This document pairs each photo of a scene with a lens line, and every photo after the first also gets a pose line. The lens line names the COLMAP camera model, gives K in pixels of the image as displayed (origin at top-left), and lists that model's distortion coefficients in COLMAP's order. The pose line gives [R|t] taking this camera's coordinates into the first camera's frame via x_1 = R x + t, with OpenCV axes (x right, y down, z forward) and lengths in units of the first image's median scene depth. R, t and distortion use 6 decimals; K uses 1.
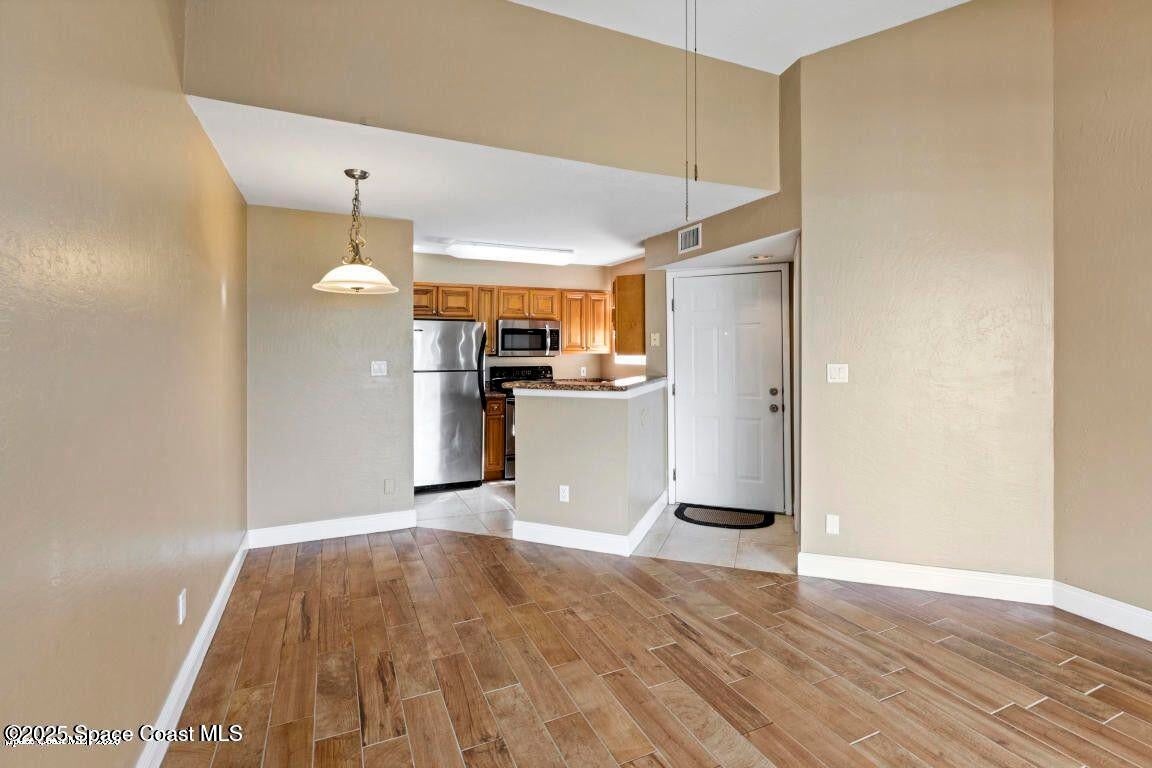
lens RADIAL K [[531.6, 0, 576.7], [0, 531.6, 349.5], [0, 0, 1]] dist [0.000624, -0.000062]
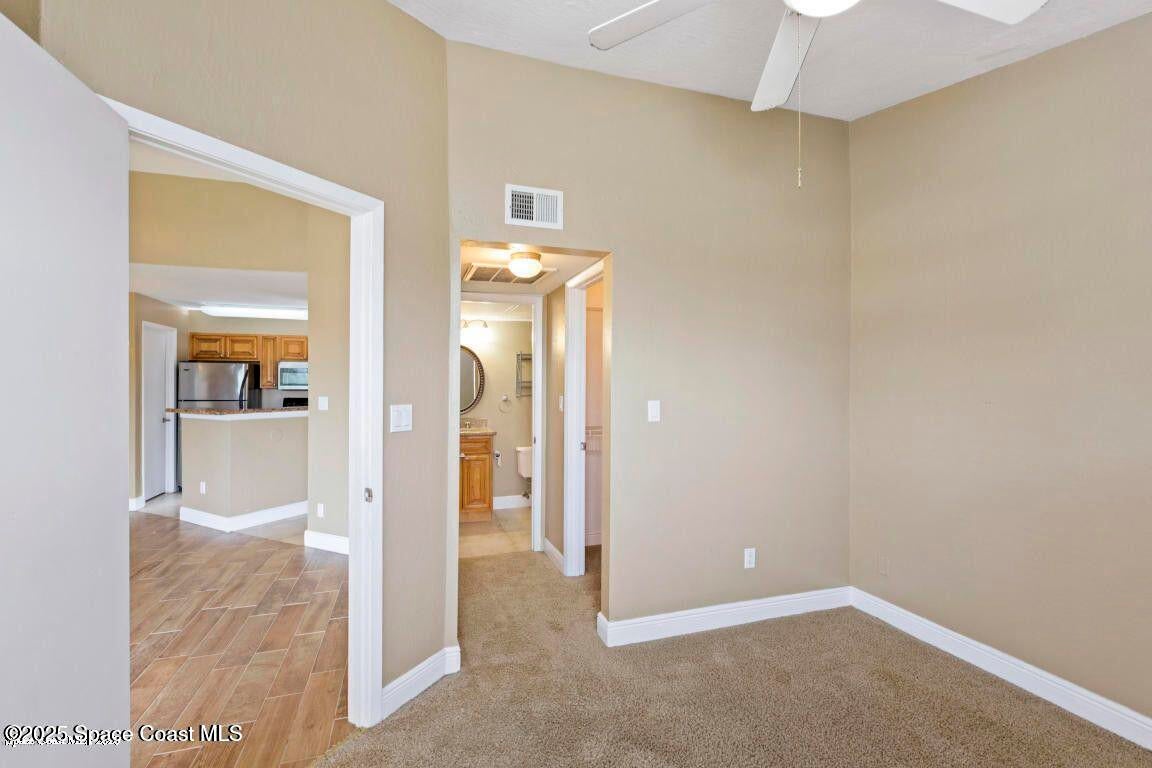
lens RADIAL K [[509.3, 0, 576.0], [0, 509.3, 384.0], [0, 0, 1]] dist [0.002073, 0.000028]
pose [[0.993905, 0.005481, -0.110105, 0.856620], [-0.005201, 0.999982, 0.002825, -0.010439], [0.110119, -0.002235, 0.993916, -0.181171]]
